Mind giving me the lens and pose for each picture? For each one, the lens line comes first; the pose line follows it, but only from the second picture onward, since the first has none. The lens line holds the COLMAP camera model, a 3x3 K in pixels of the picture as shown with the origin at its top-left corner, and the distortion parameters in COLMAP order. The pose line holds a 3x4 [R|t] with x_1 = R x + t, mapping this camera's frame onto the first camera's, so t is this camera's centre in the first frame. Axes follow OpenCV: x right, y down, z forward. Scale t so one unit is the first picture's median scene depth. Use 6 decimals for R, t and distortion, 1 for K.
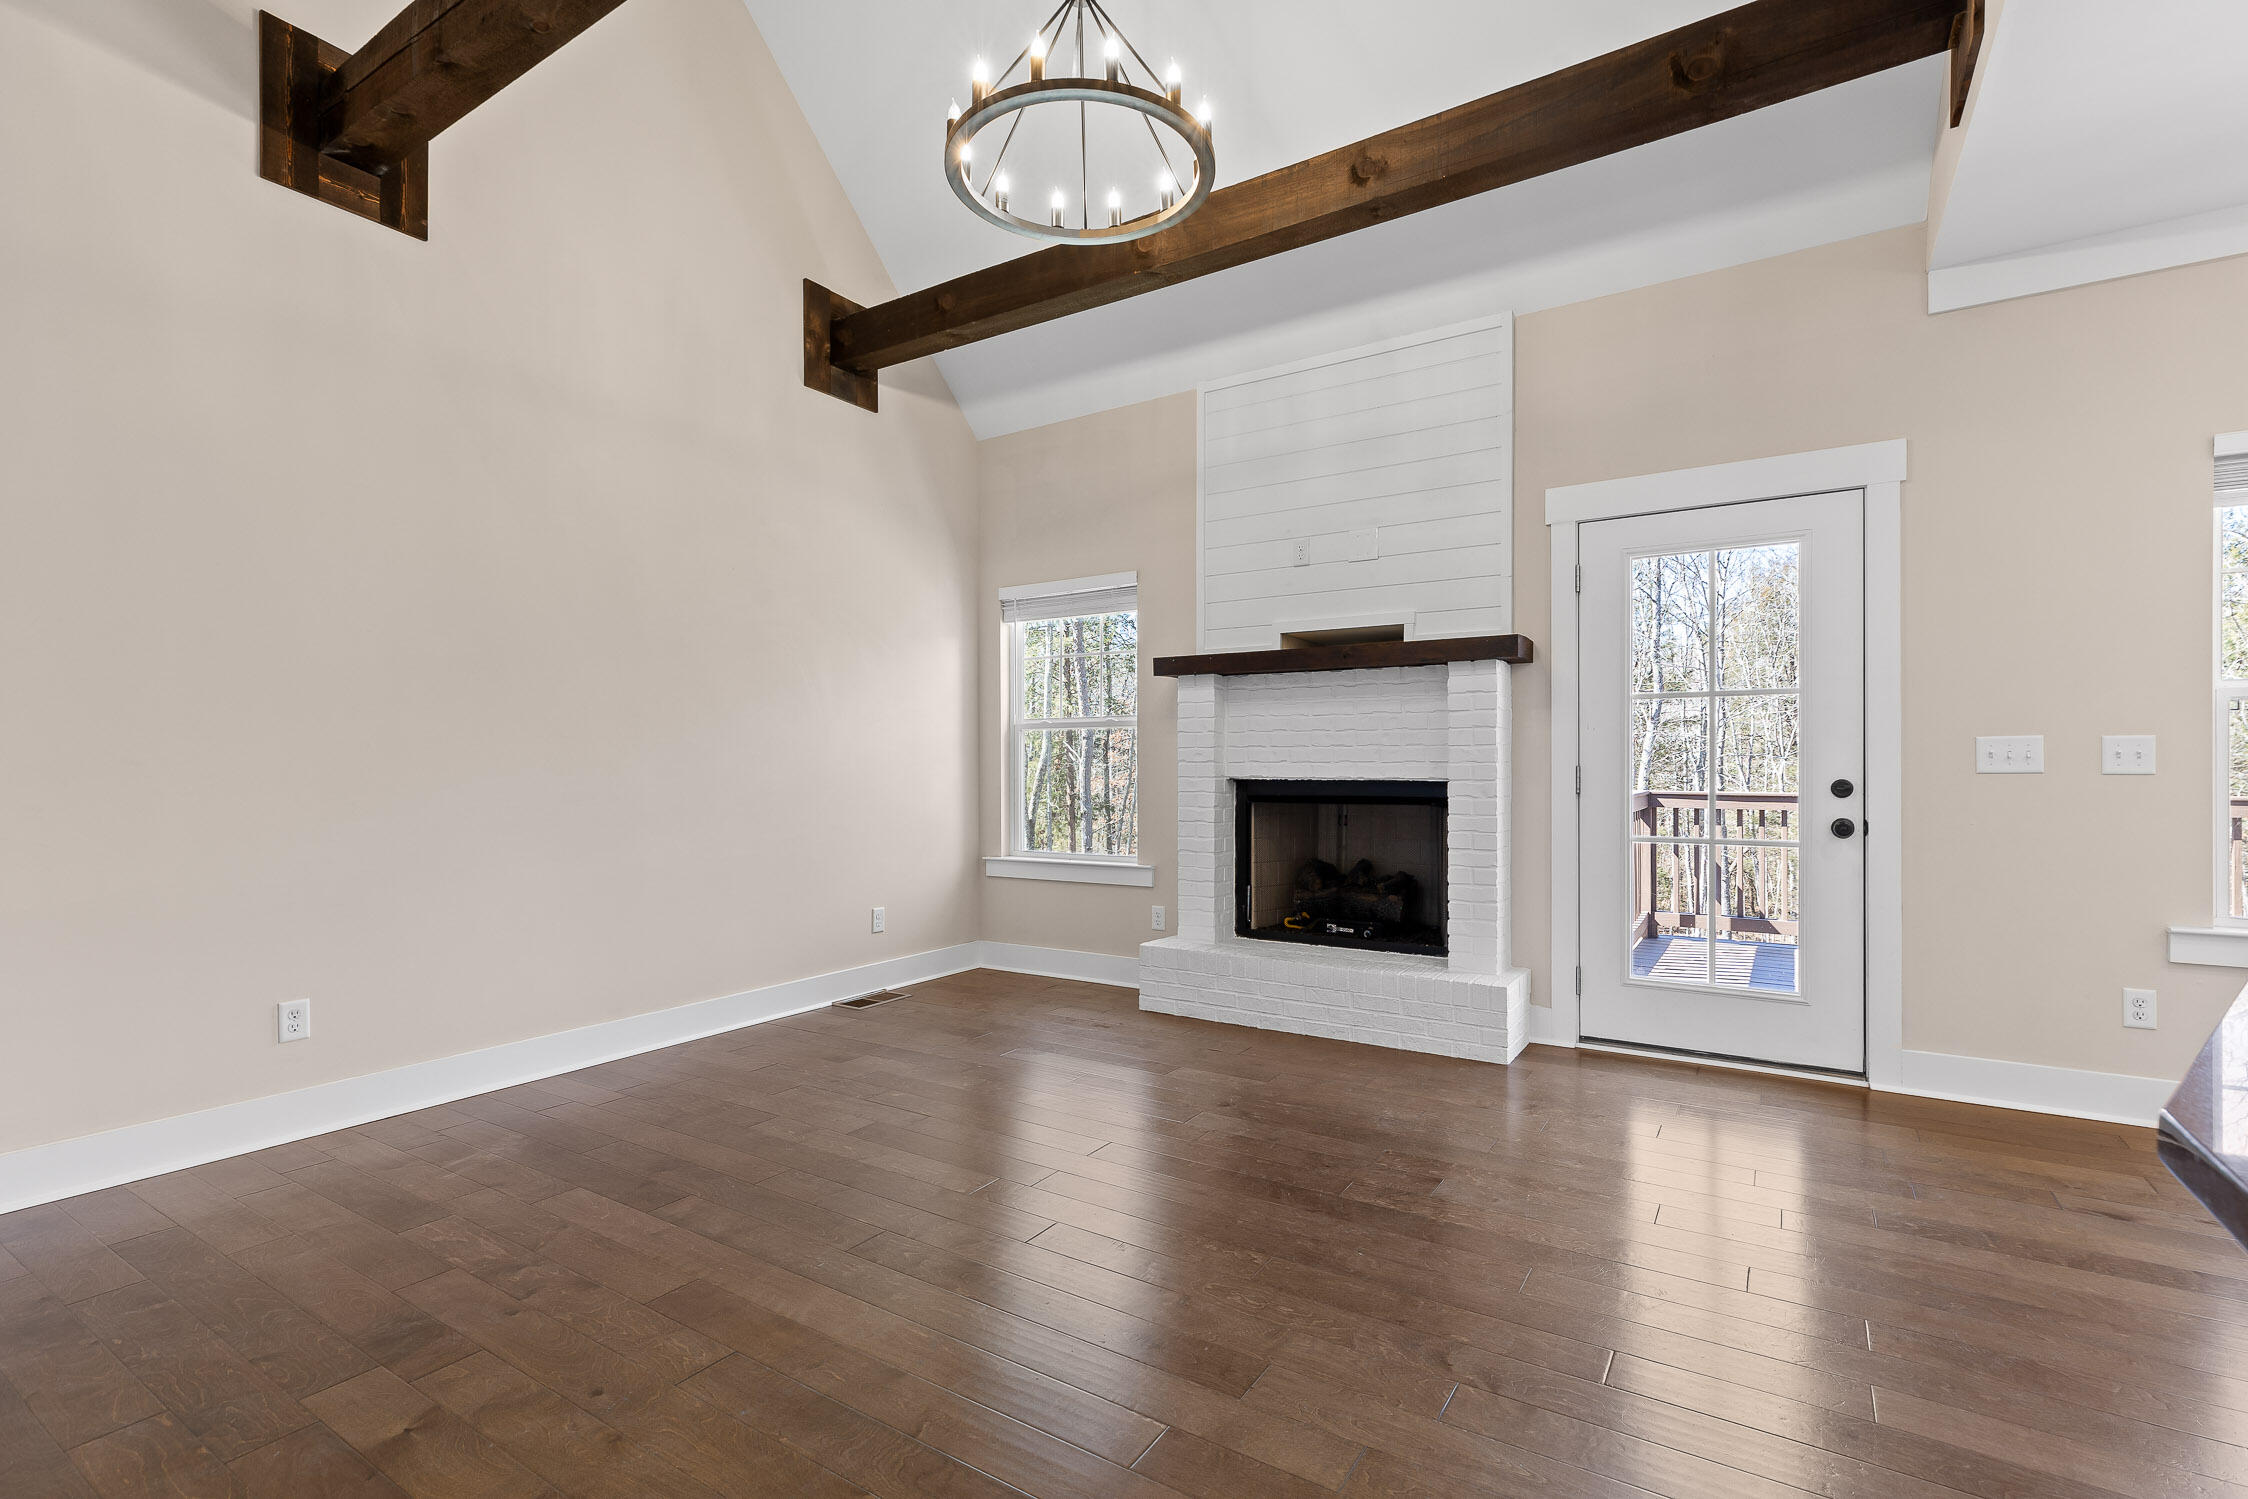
lens RADIAL K [[1034.3, 0, 1133.0], [0, 1034.3, 767.9], [0, 0, 1]] dist [-0.001120, -0.000662]
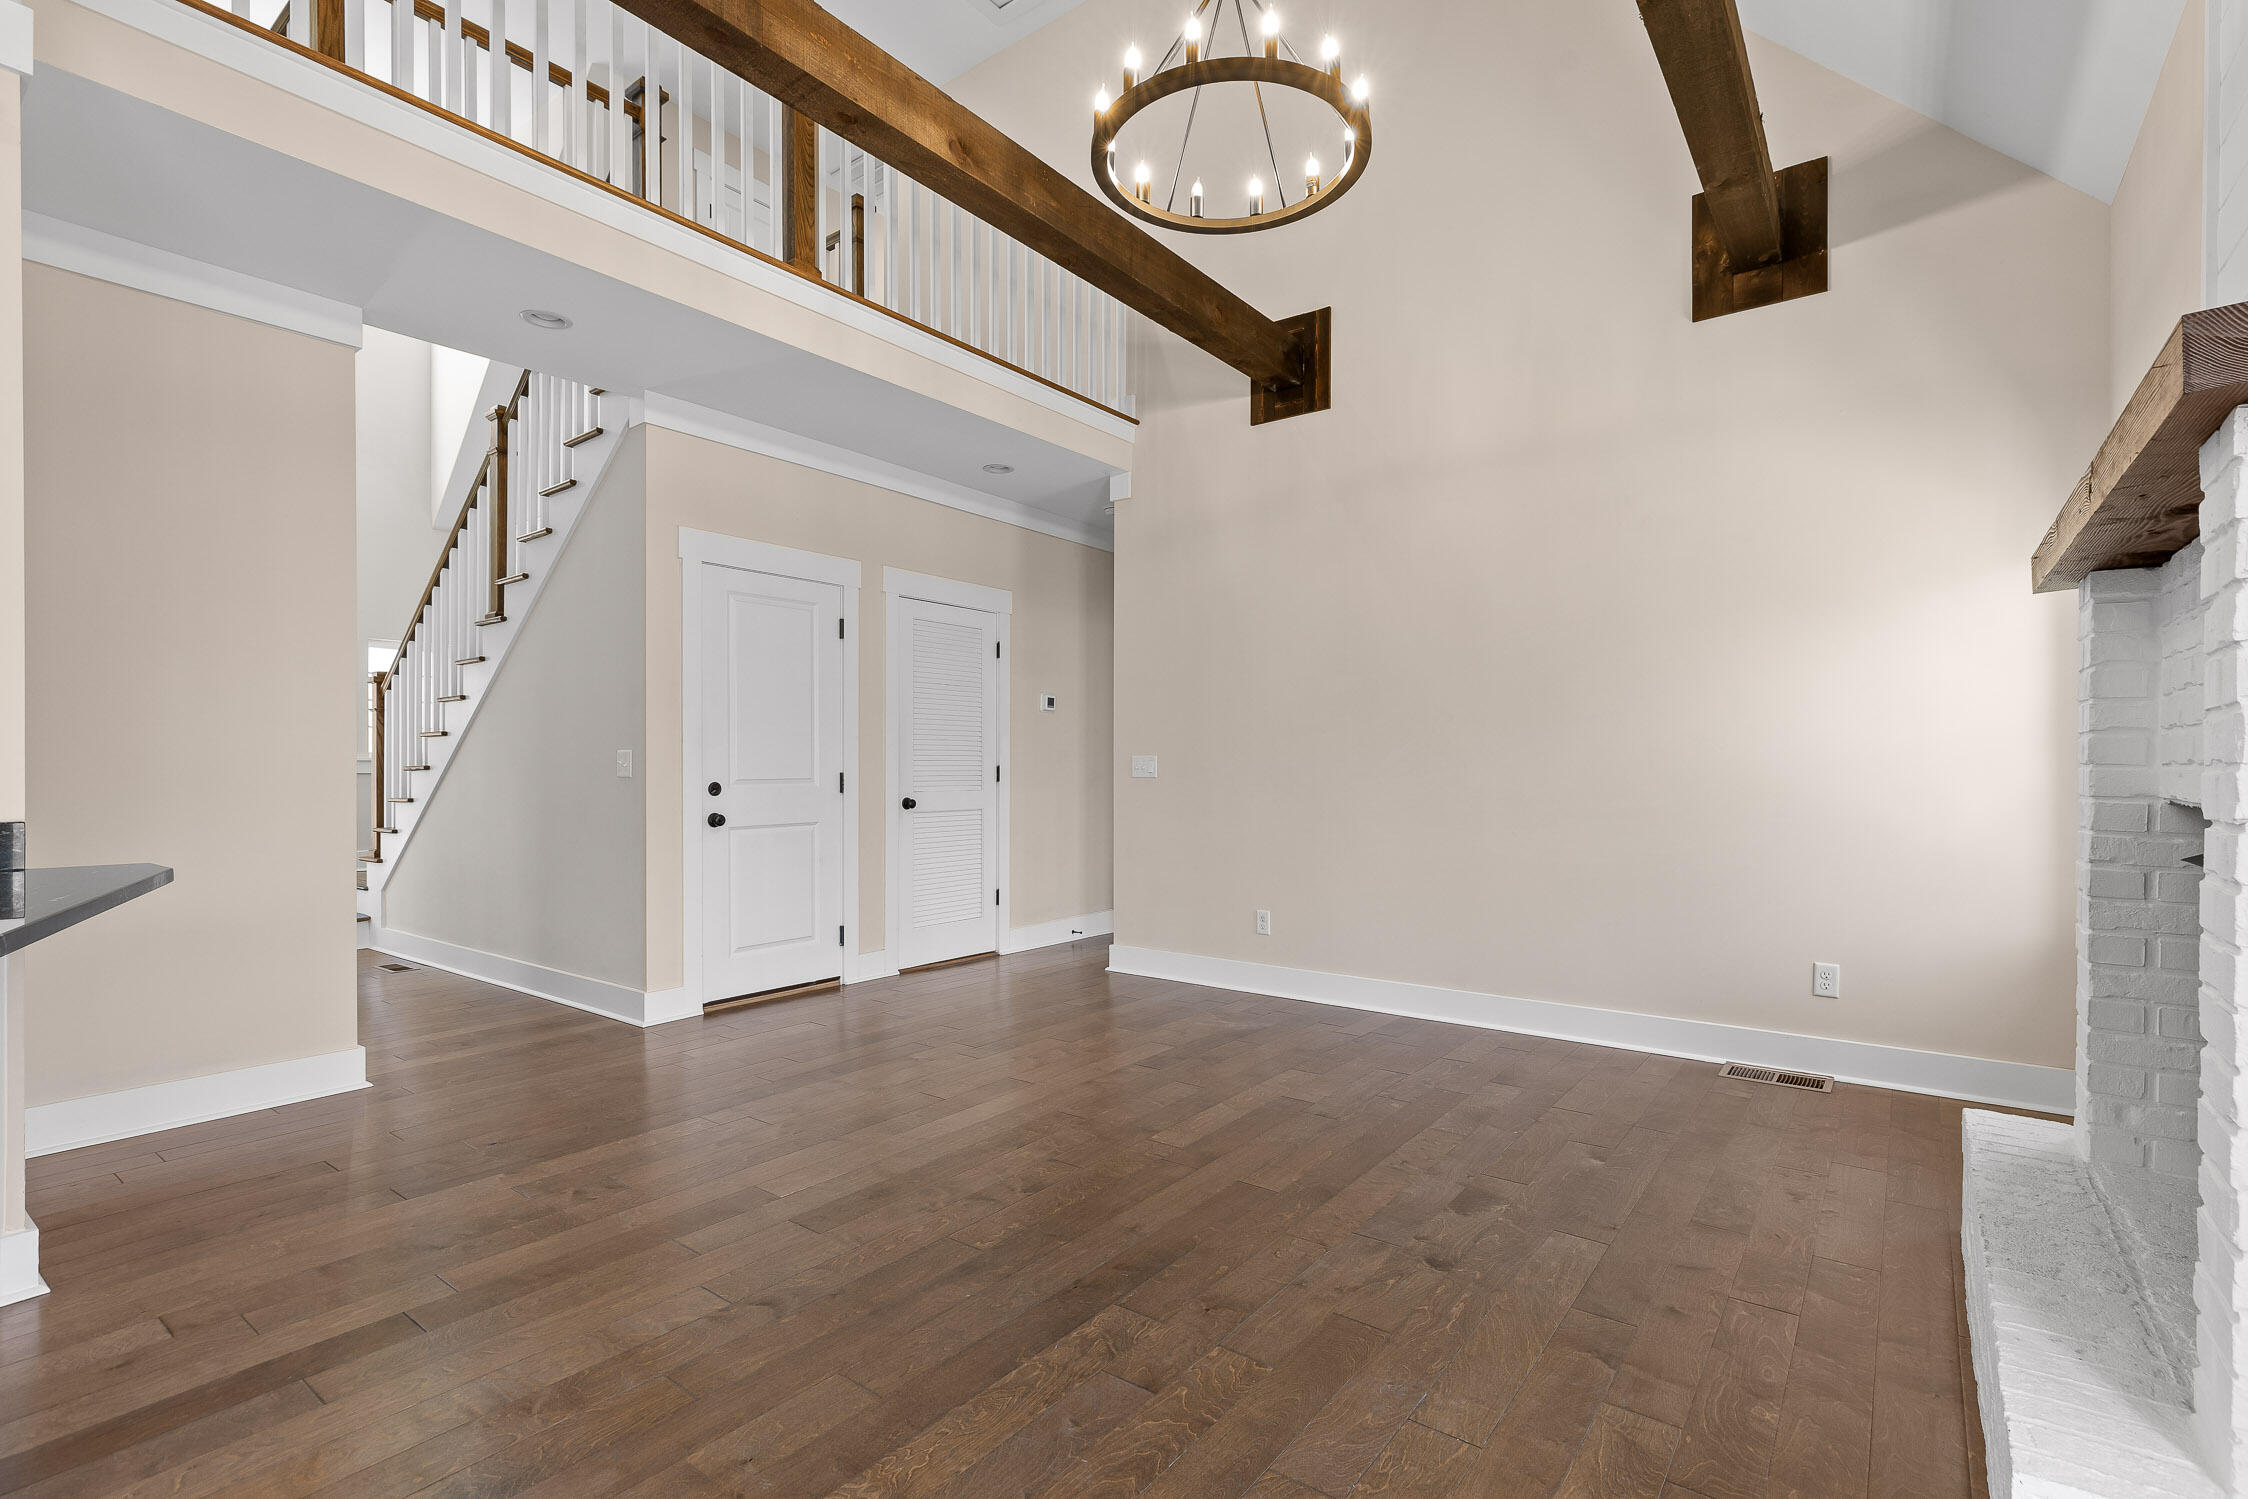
lens RADIAL K [[1034.3, 0, 1133.0], [0, 1034.3, 767.9], [0, 0, 1]] dist [-0.001120, -0.000662]
pose [[-0.085159, 0.003009, -0.996363, 0.699984], [-0.001985, 0.999993, 0.003190, -0.007145], [0.996365, 0.002250, -0.085153, 0.754127]]
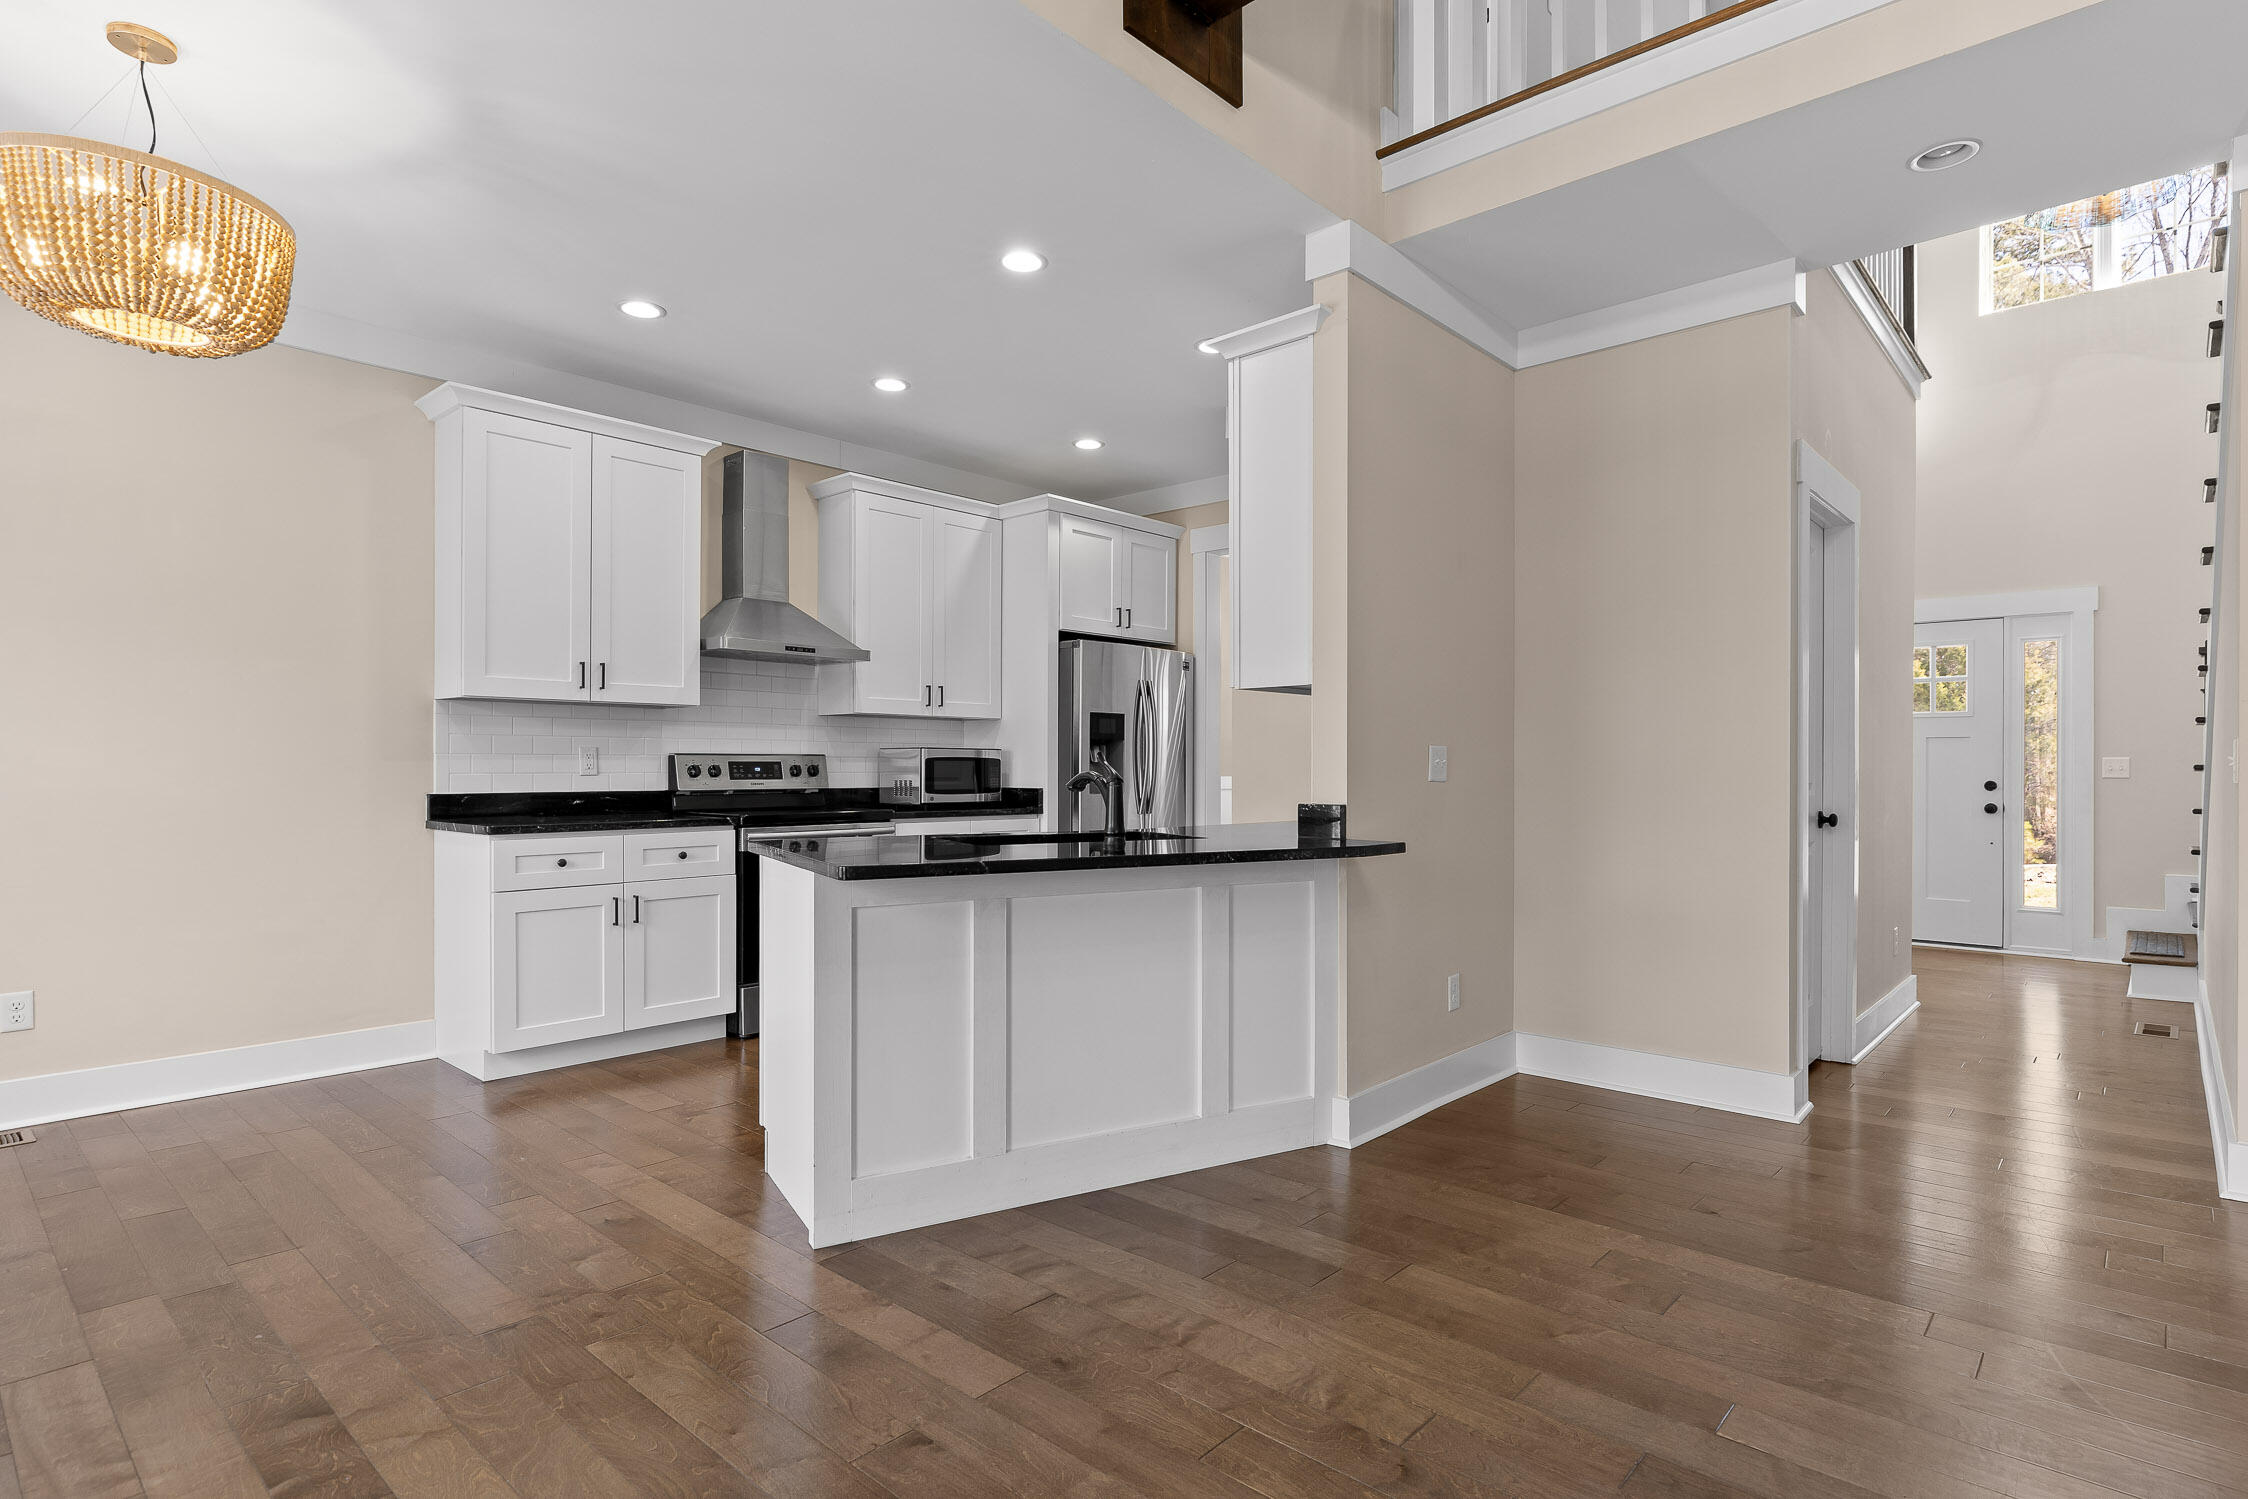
lens RADIAL K [[1132.1, 0, 1136.2], [0, 1132.1, 766.1], [0, 0, 1]] dist [0.002646, -0.000653]
pose [[-0.986841, -0.000010, 0.161693, 0.186820], [0.000292, 0.999998, 0.001843, -0.004966], [-0.161693, 0.001866, -0.986839, 0.986705]]
